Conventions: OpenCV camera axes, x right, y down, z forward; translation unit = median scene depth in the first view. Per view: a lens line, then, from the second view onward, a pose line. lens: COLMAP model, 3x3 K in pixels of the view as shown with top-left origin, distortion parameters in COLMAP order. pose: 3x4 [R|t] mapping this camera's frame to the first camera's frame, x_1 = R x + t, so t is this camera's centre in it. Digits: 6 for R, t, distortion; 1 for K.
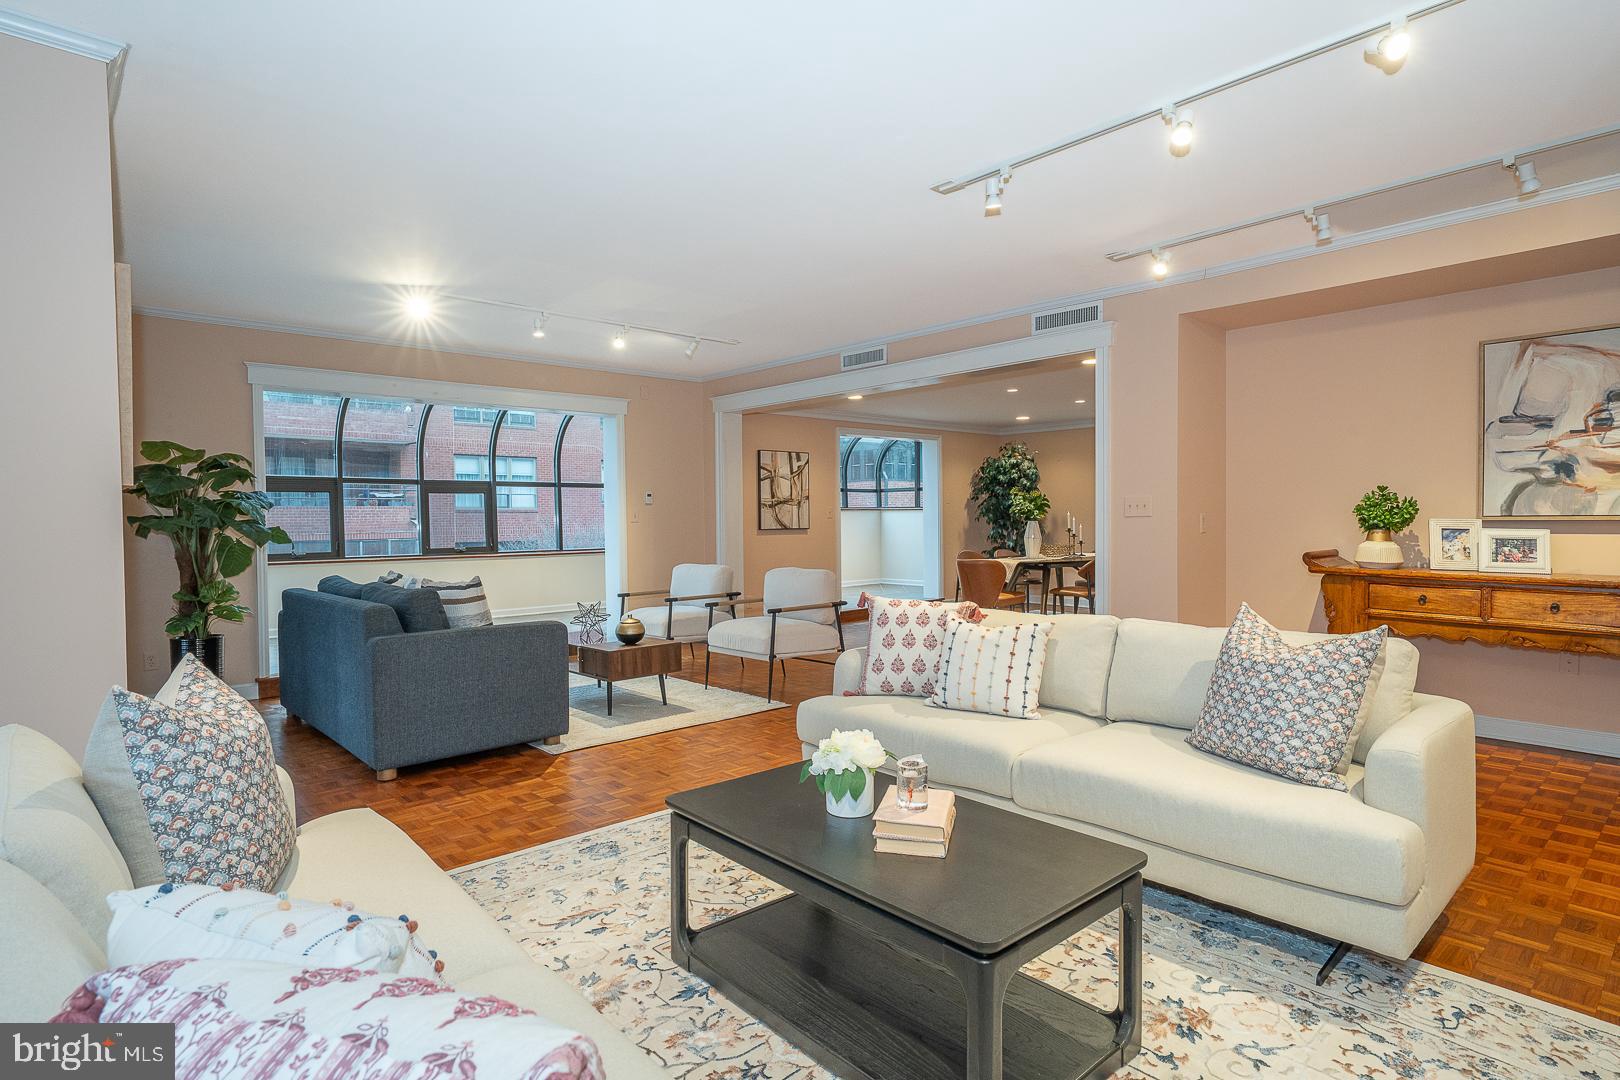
lens RADIAL K [[838.2, 0, 814.7], [0, 838.2, 532.8], [0, 0, 1]] dist [0.011856, -0.000174]
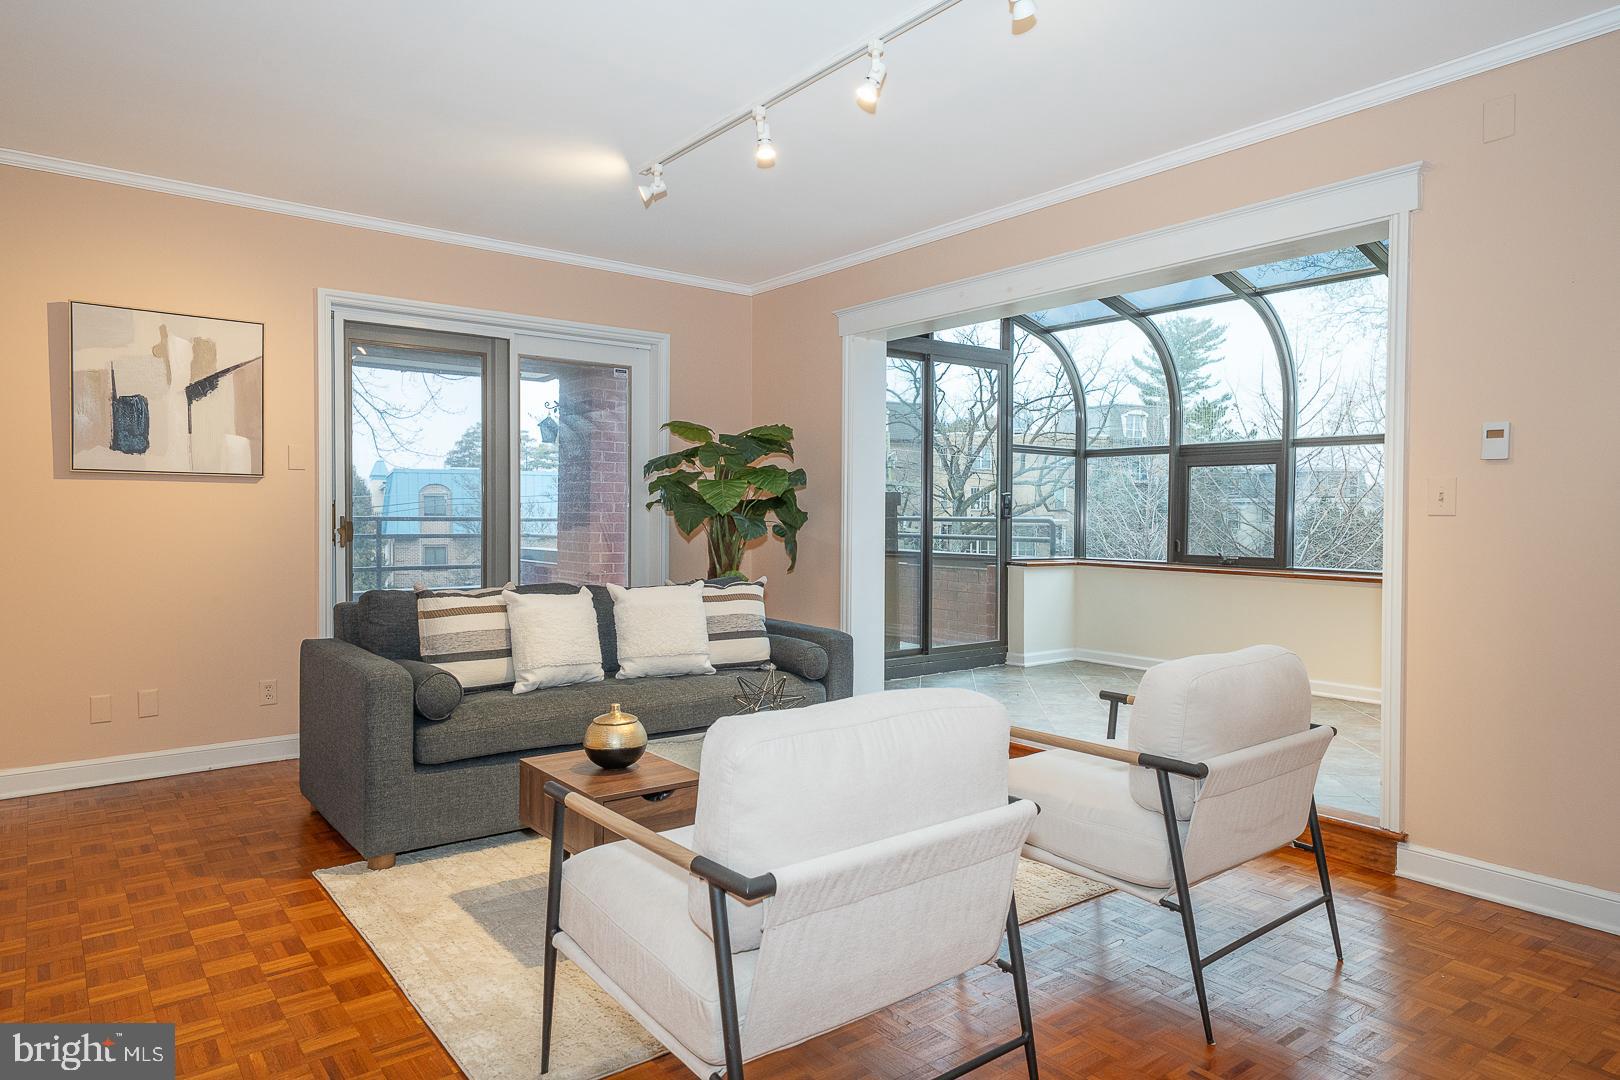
lens RADIAL K [[991.6, 0, 810.6], [0, 991.6, 539.2], [0, 0, 1]] dist [0.018133, 0.002600]
pose [[-0.078873, 0.035488, -0.996253, 0.276471], [-0.023344, 0.999026, 0.037435, -0.015905], [0.996611, 0.026209, -0.077968, 0.996663]]
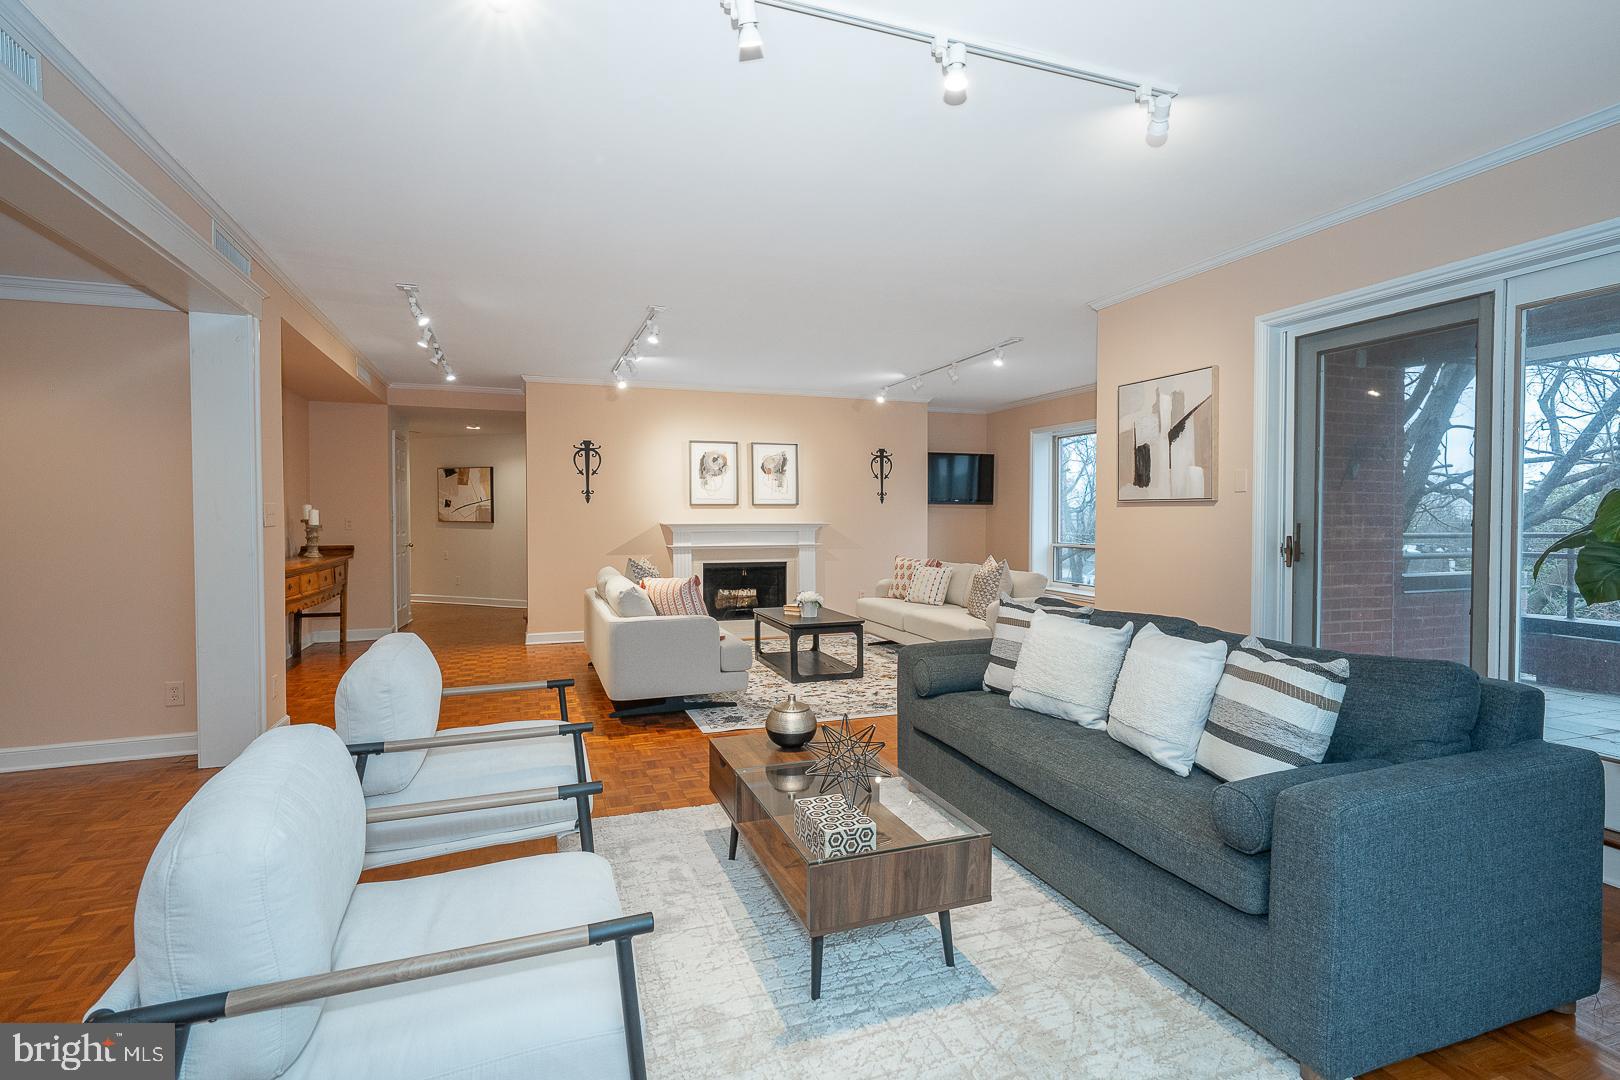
lens RADIAL K [[790.1, 0, 817.6], [0, 790.1, 538.5], [0, 0, 1]] dist [0.002236, -0.000018]
pose [[-0.921227, -0.000674, 0.389024, -0.393248], [0.016985, 0.998975, 0.041951, -0.026374], [-0.388654, 0.045253, -0.920272, 1.286812]]
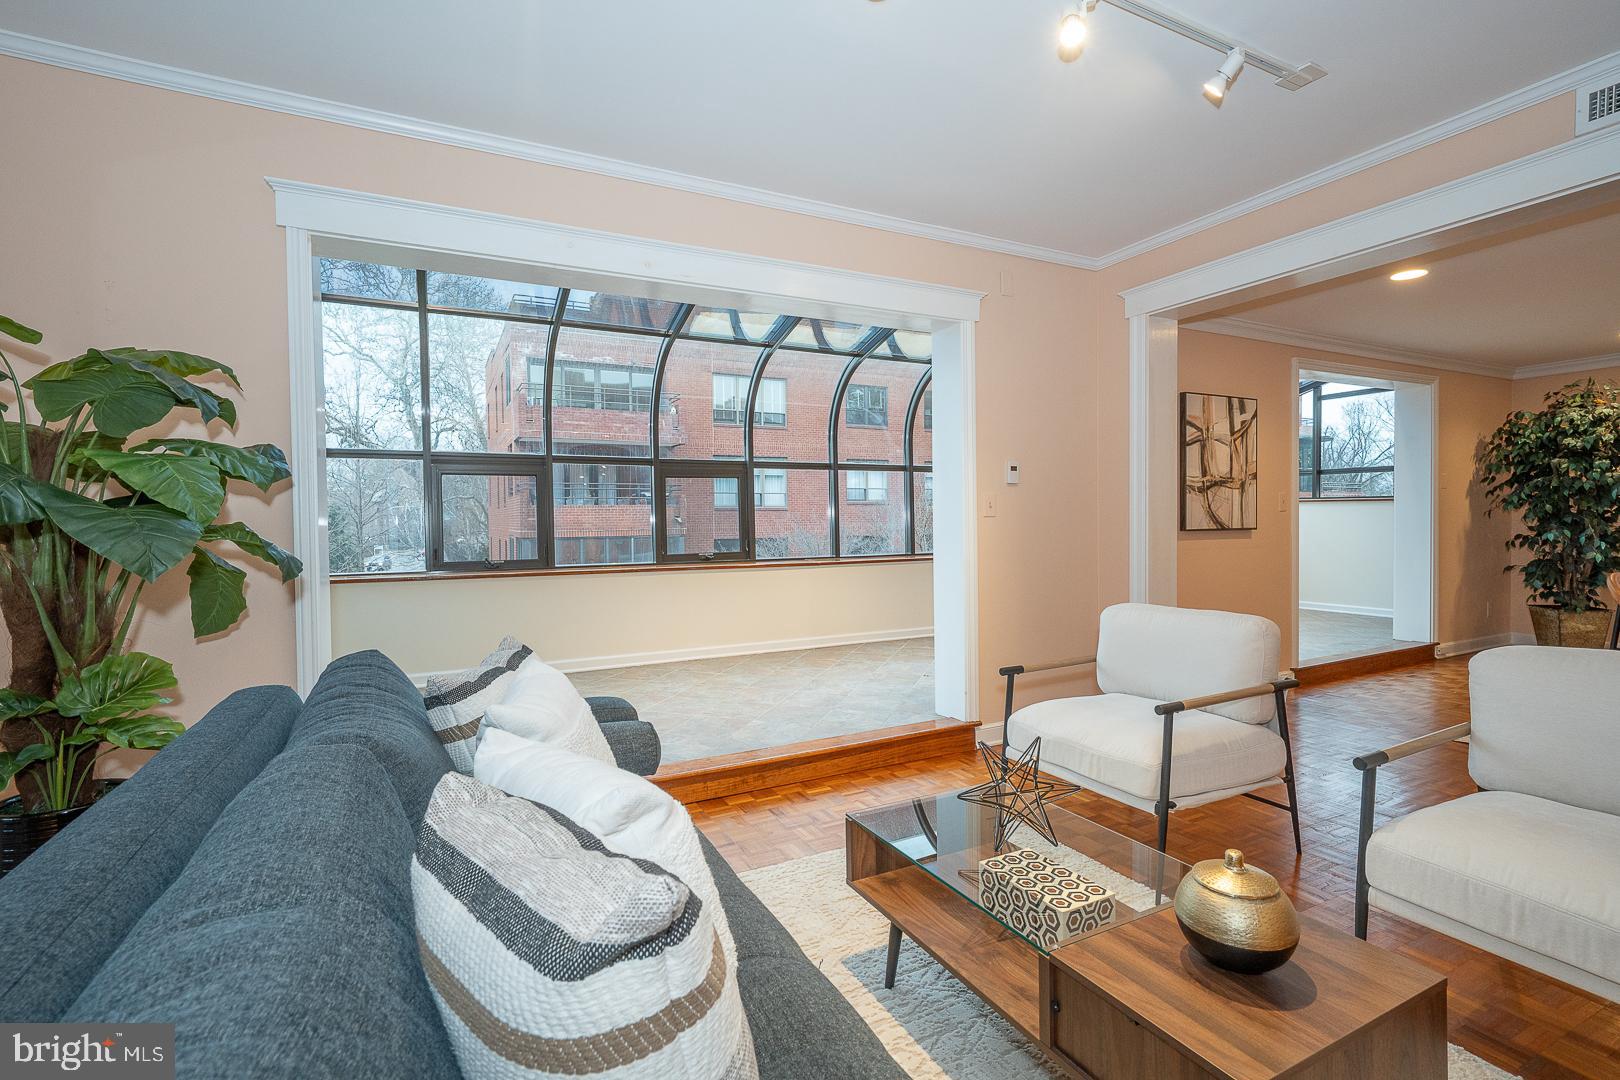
lens RADIAL K [[744.1, 0, 815.7], [0, 744.1, 532.9], [0, 0, 1]] dist [0.002387, 0.001939]
pose [[0.962791, 0.006289, -0.270173, -0.247202], [-0.005163, 0.999975, 0.004880, -0.004995], [0.270197, -0.003304, 0.962799, 0.636239]]
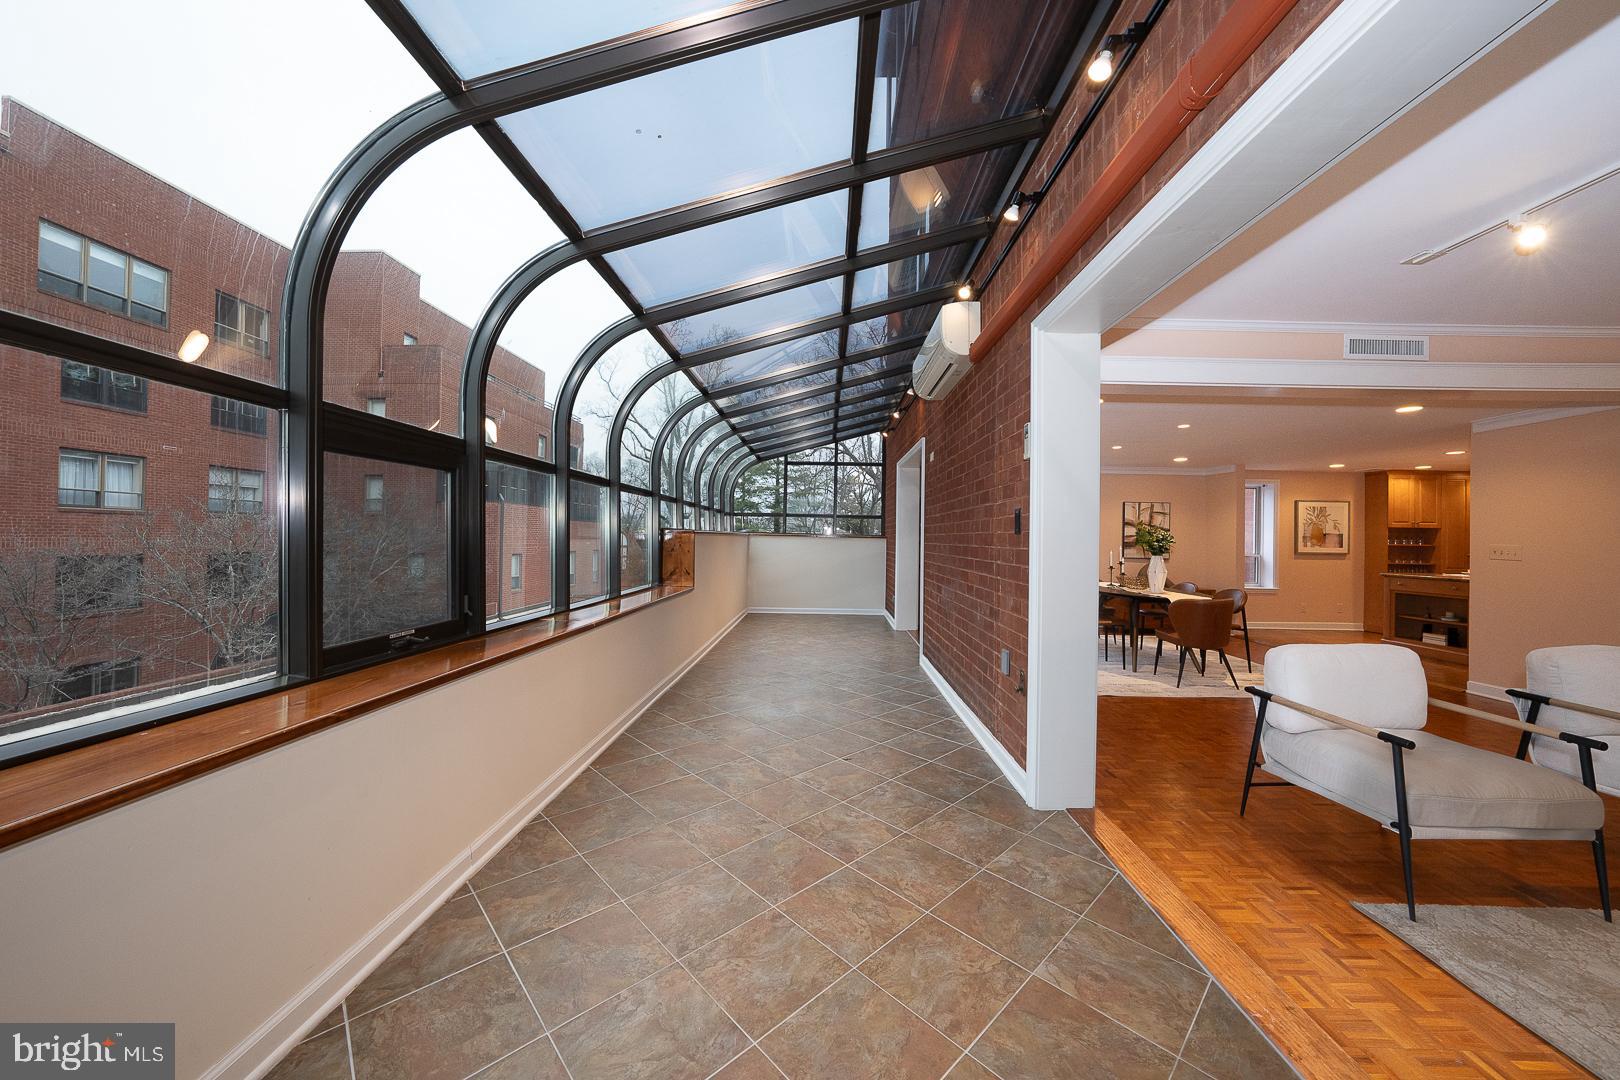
lens RADIAL K [[554.4, 0, 818.8], [0, 554.4, 531.4], [0, 0, 1]] dist [-0.022874, 0.004453]
pose [[0.700375, 0.030606, 0.713118, -0.715363], [-0.009582, 0.999393, -0.033481, -0.024218], [-0.713711, 0.016616, 0.700244, 1.123182]]
